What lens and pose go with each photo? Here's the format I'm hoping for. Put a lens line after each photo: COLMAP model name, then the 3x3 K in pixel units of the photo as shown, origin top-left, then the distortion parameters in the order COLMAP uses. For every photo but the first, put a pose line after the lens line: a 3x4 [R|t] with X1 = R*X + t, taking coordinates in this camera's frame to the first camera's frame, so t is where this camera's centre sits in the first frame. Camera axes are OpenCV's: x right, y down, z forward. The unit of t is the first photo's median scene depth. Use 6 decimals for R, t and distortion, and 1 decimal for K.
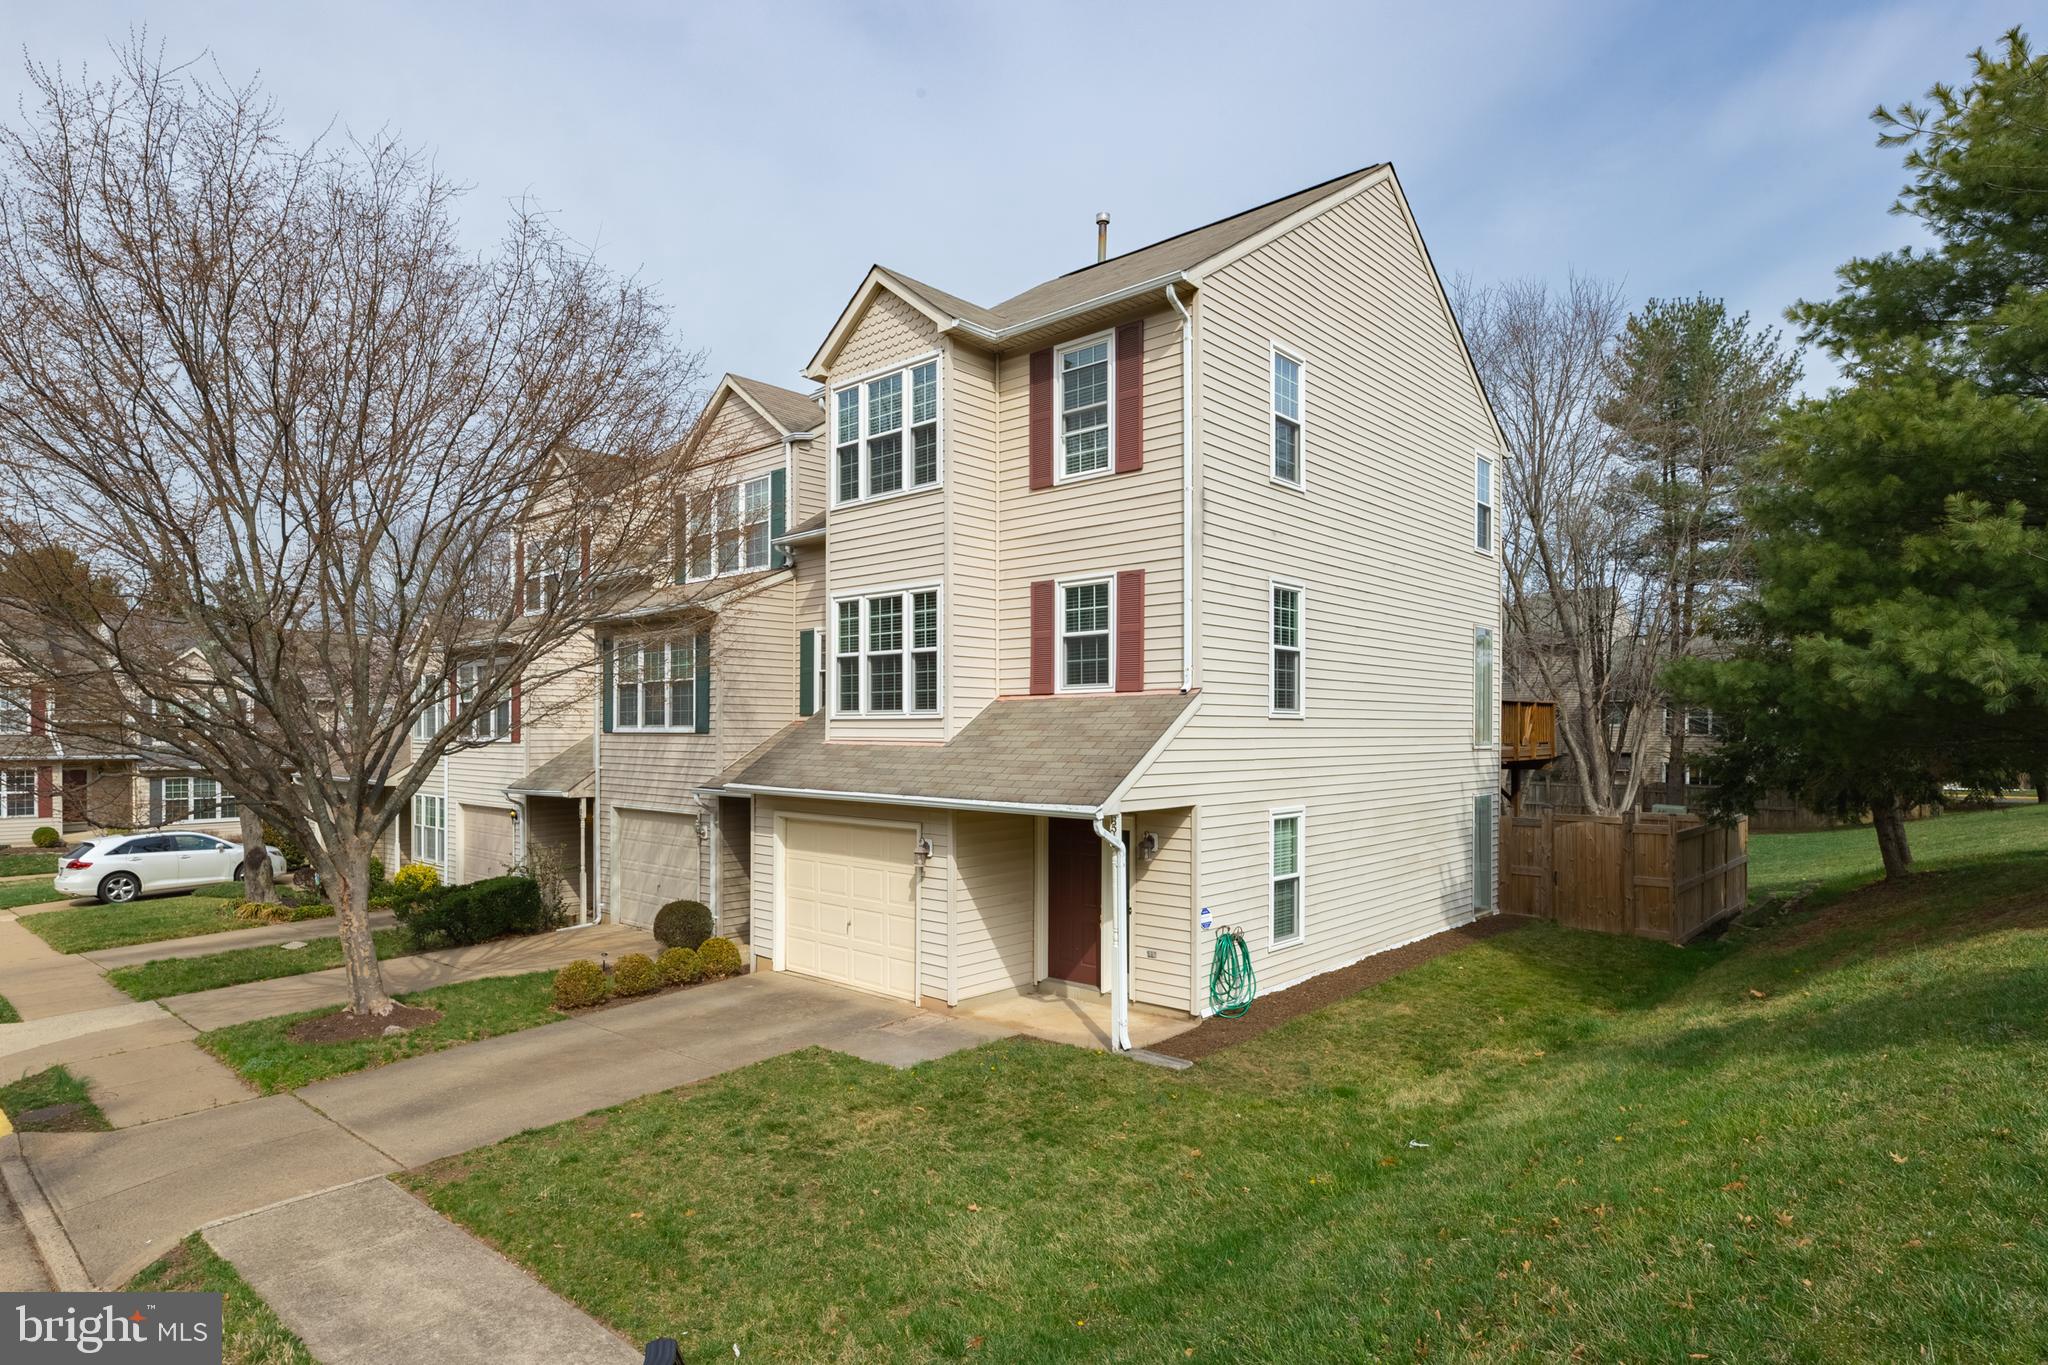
lens RADIAL K [[1082.3, 0, 944.9], [0, 1082.3, 733.4], [0, 0, 1]] dist [-0.008273, 0.000505]
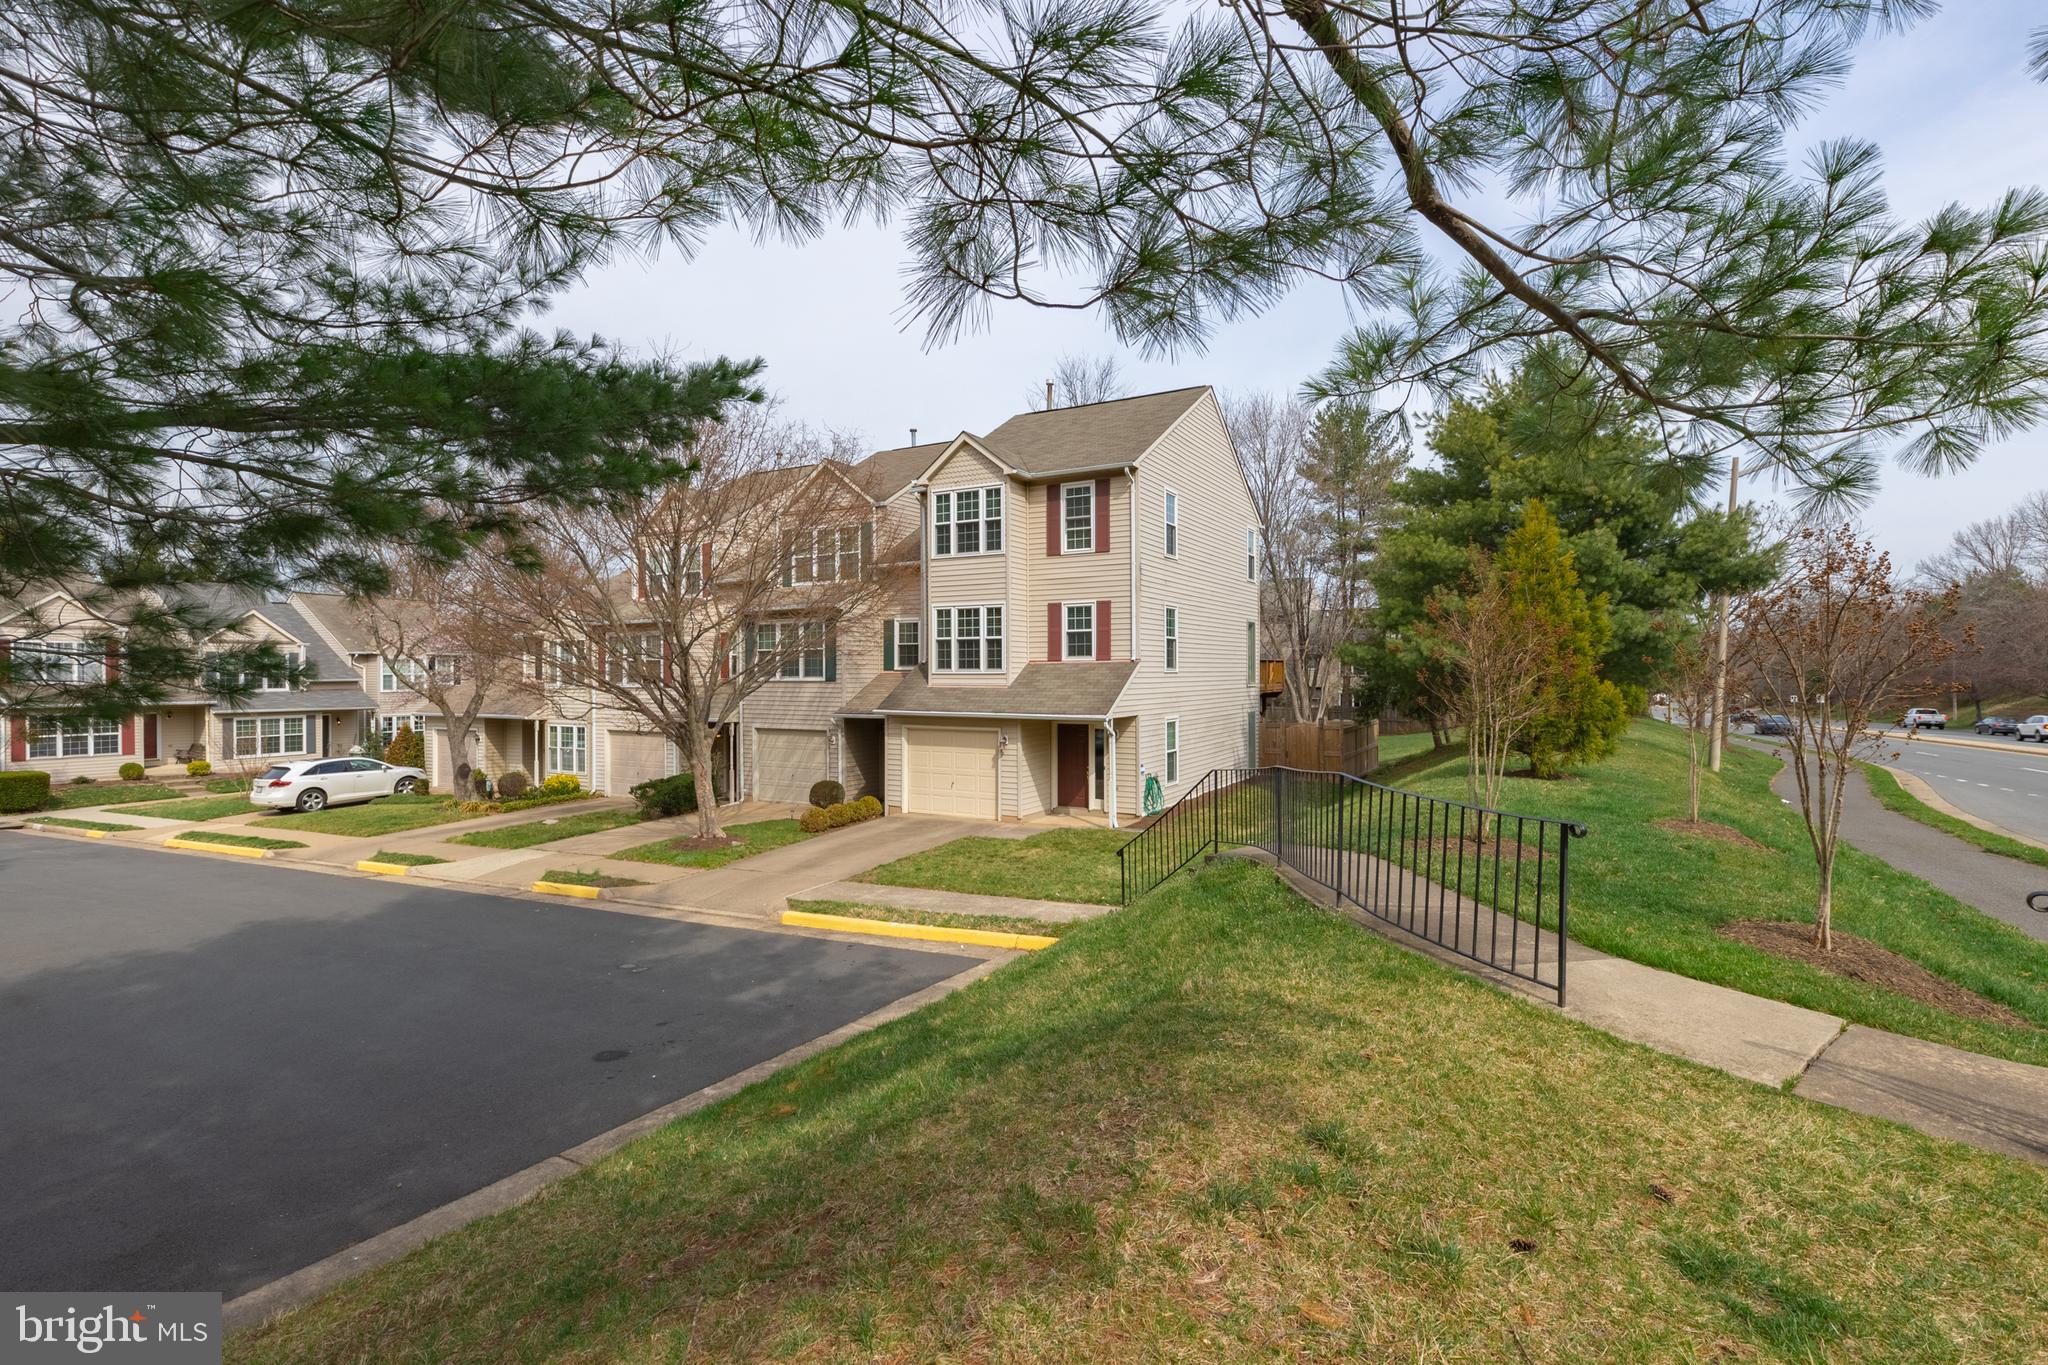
lens RADIAL K [[920.2, 0, 1025.6], [0, 920.2, 669.9], [0, 0, 1]] dist [-0.010026, -0.000521]
pose [[0.967077, -0.004589, 0.254441, -0.378049], [0.005897, 0.999973, -0.004375, -0.012751], [-0.254415, 0.005731, 0.967078, -0.583142]]
